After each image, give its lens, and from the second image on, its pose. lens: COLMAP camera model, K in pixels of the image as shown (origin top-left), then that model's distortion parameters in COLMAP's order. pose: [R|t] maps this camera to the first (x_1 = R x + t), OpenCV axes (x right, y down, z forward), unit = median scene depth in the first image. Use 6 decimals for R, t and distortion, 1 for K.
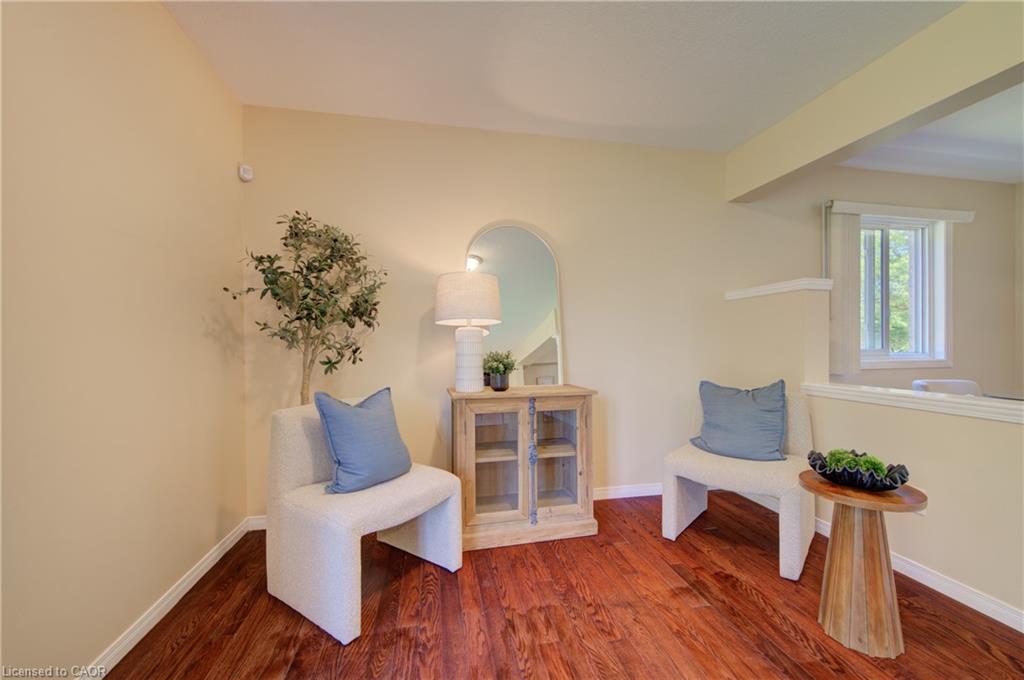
lens RADIAL K [[406.6, 0, 516.4], [0, 406.6, 344.5], [0, 0, 1]] dist [-0.000125, -0.000023]
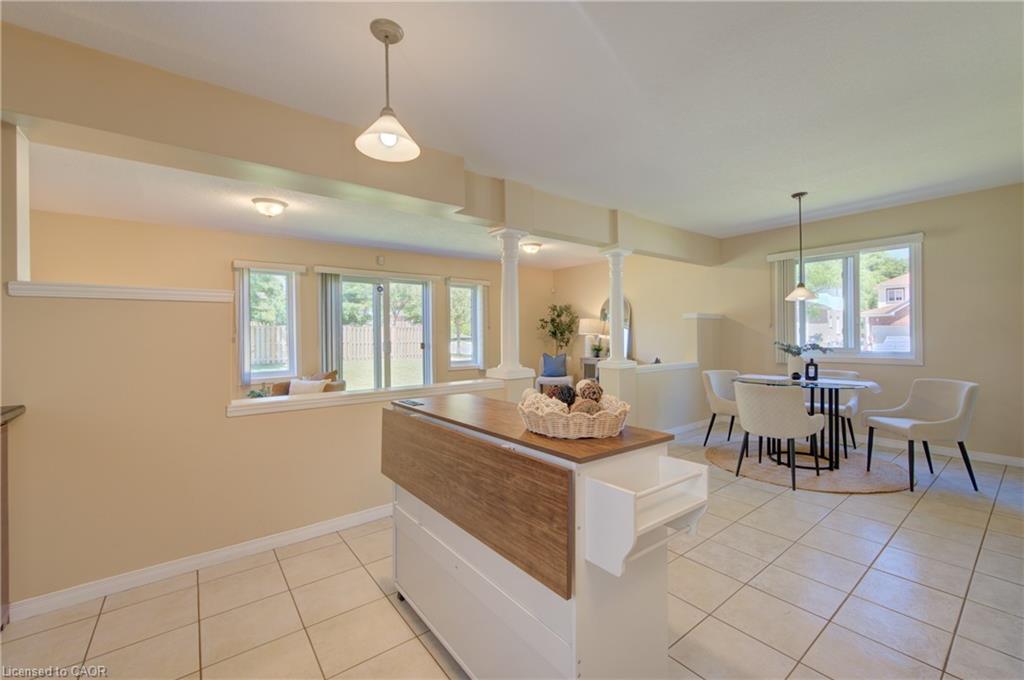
lens RADIAL K [[407.8, 0, 514.8], [0, 407.8, 333.9], [0, 0, 1]] dist [-0.000692, -0.000056]
pose [[0.425839, -0.002143, -0.904796, 2.464388], [0.008832, 0.999959, 0.001788, -0.066441], [0.904756, -0.008752, 0.425841, -0.811291]]
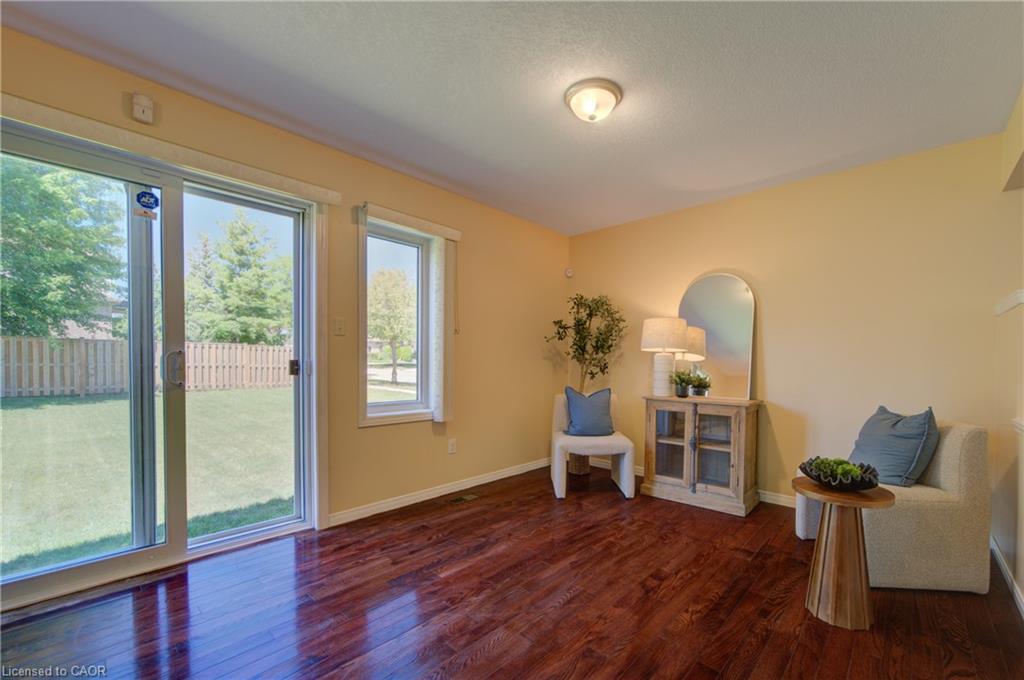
lens RADIAL K [[416.5, 0, 538.6], [0, 416.5, 371.7], [0, 0, 1]] dist [0.000896, 0.000004]
pose [[0.592349, 0.027560, -0.805210, 0.888621], [-0.013828, 0.999615, 0.024042, -0.004967], [0.805563, -0.003106, 0.592502, -0.288997]]
